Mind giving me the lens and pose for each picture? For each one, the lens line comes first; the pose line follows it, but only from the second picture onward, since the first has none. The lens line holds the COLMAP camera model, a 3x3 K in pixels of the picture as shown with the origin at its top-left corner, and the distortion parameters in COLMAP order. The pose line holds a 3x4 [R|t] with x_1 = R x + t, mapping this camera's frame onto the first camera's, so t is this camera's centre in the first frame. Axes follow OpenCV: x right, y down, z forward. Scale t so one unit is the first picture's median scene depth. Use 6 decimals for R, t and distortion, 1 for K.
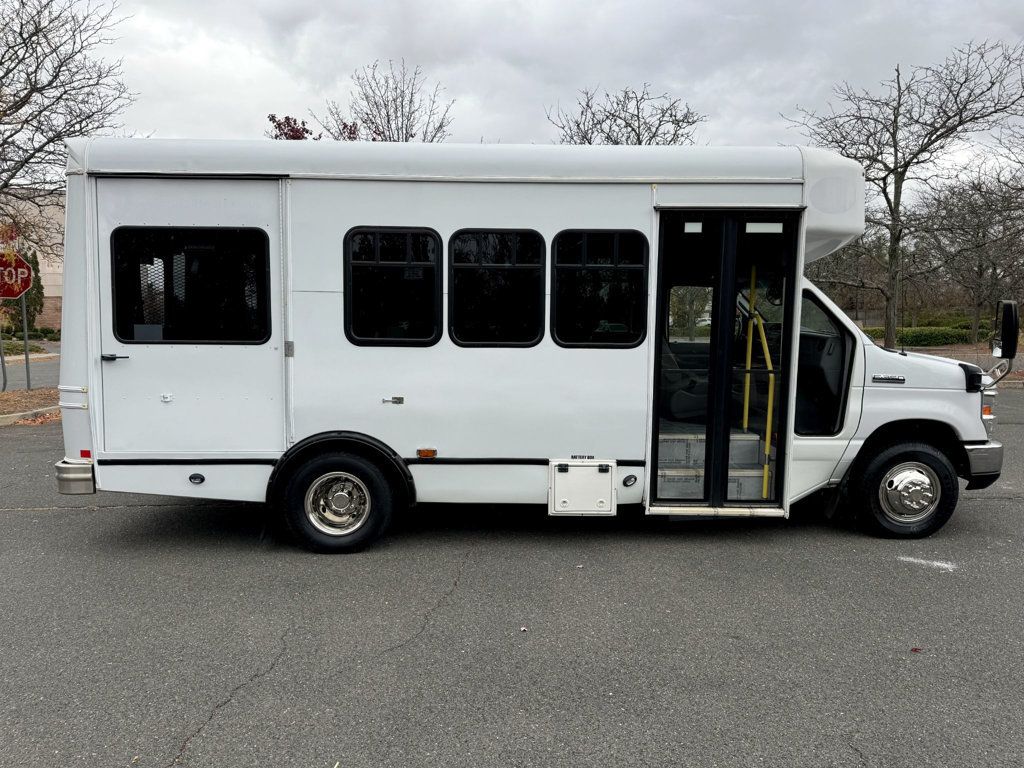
lens RADIAL K [[714.6, 0, 509.1], [0, 714.6, 369.3], [0, 0, 1]] dist [0.077579, -0.086479]
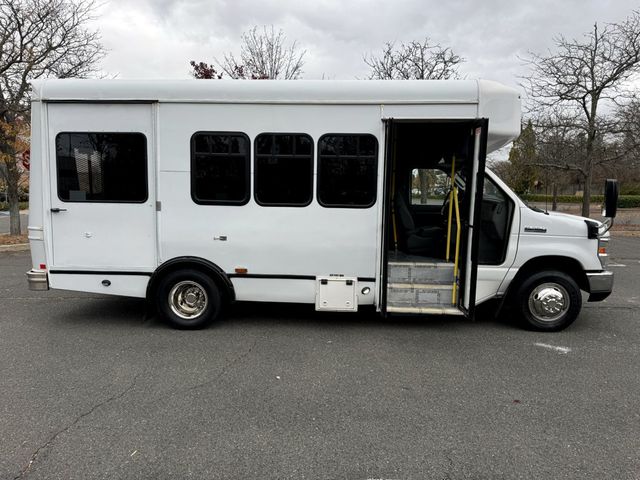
lens RADIAL K [[446.6, 0, 318.2], [0, 446.6, 230.8], [0, 0, 1]] dist [0.077579, -0.086479]
pose [[0.996853, 0.014447, -0.077941, 0.138067], [-0.012460, 0.999587, 0.025912, -0.002993], [0.078283, -0.024860, 0.996621, -0.005689]]
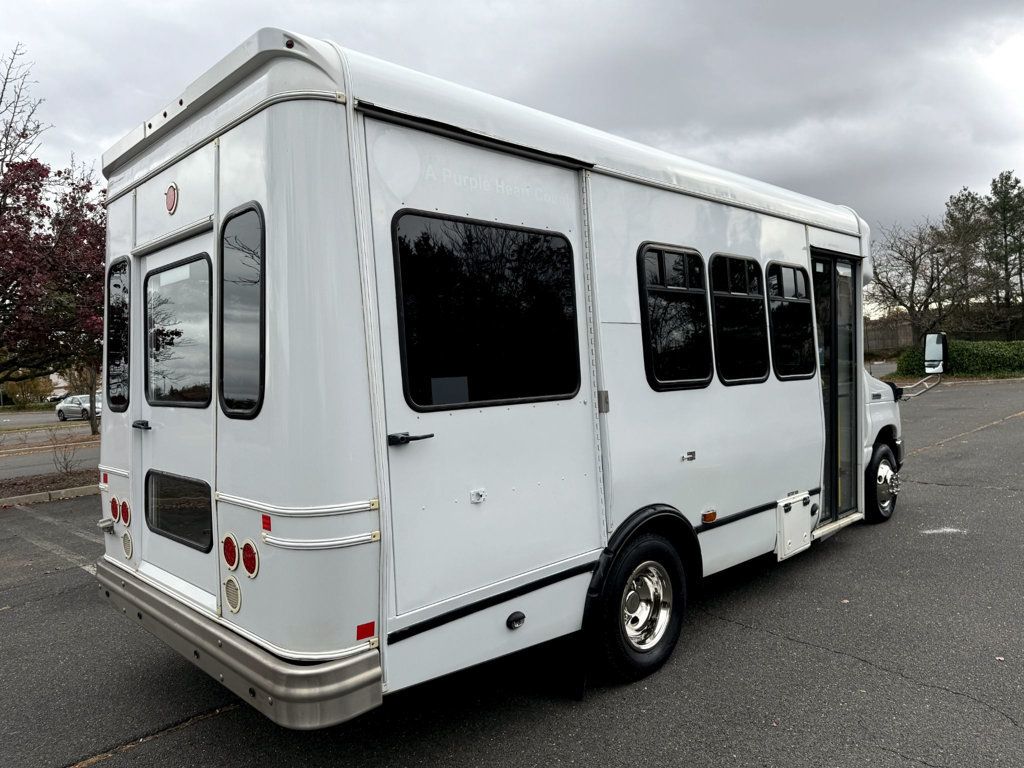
lens RADIAL K [[714.8, 0, 512.0], [0, 714.8, 384.0], [0, 0, 1]] dist [0.132366, -0.086163]
pose [[0.721980, -0.050624, 0.690060, -0.846747], [0.103566, 0.993991, -0.035436, -0.029558], [-0.684119, 0.097051, 0.722885, 0.526009]]
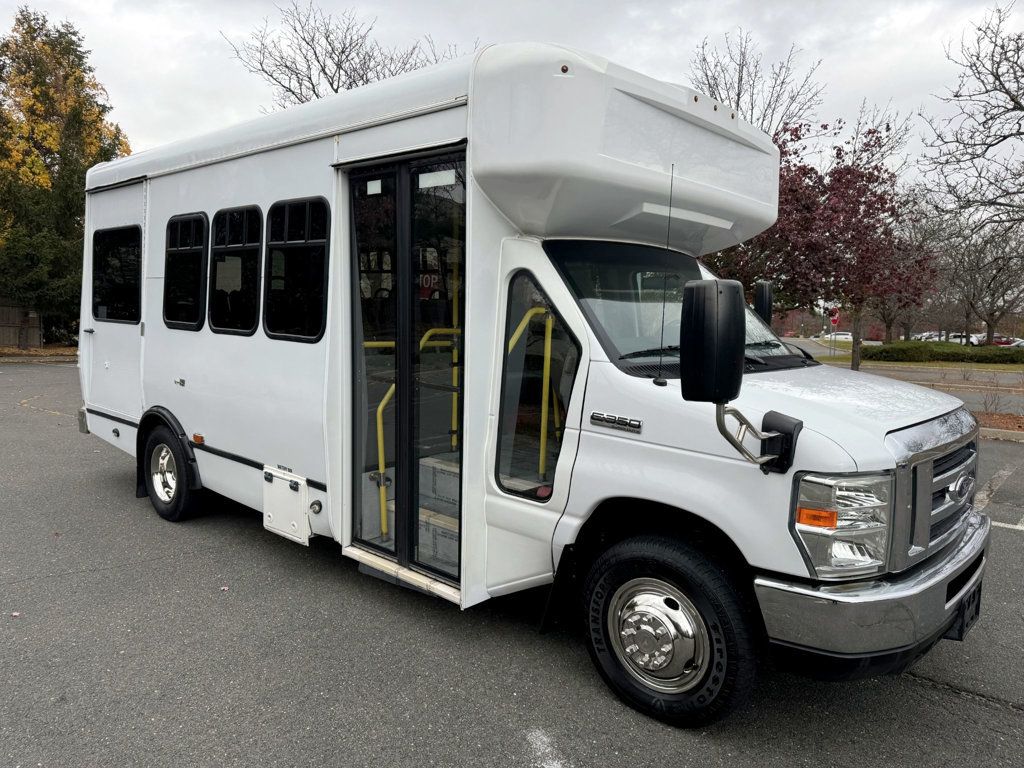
lens RADIAL K [[714.6, 0, 509.1], [0, 714.6, 369.3], [0, 0, 1]] dist [0.077579, -0.086479]
pose [[0.726354, 0.071139, -0.683629, 0.871155], [-0.076612, 0.996811, 0.022329, -0.034727], [0.683038, 0.036155, 0.729488, 0.548591]]
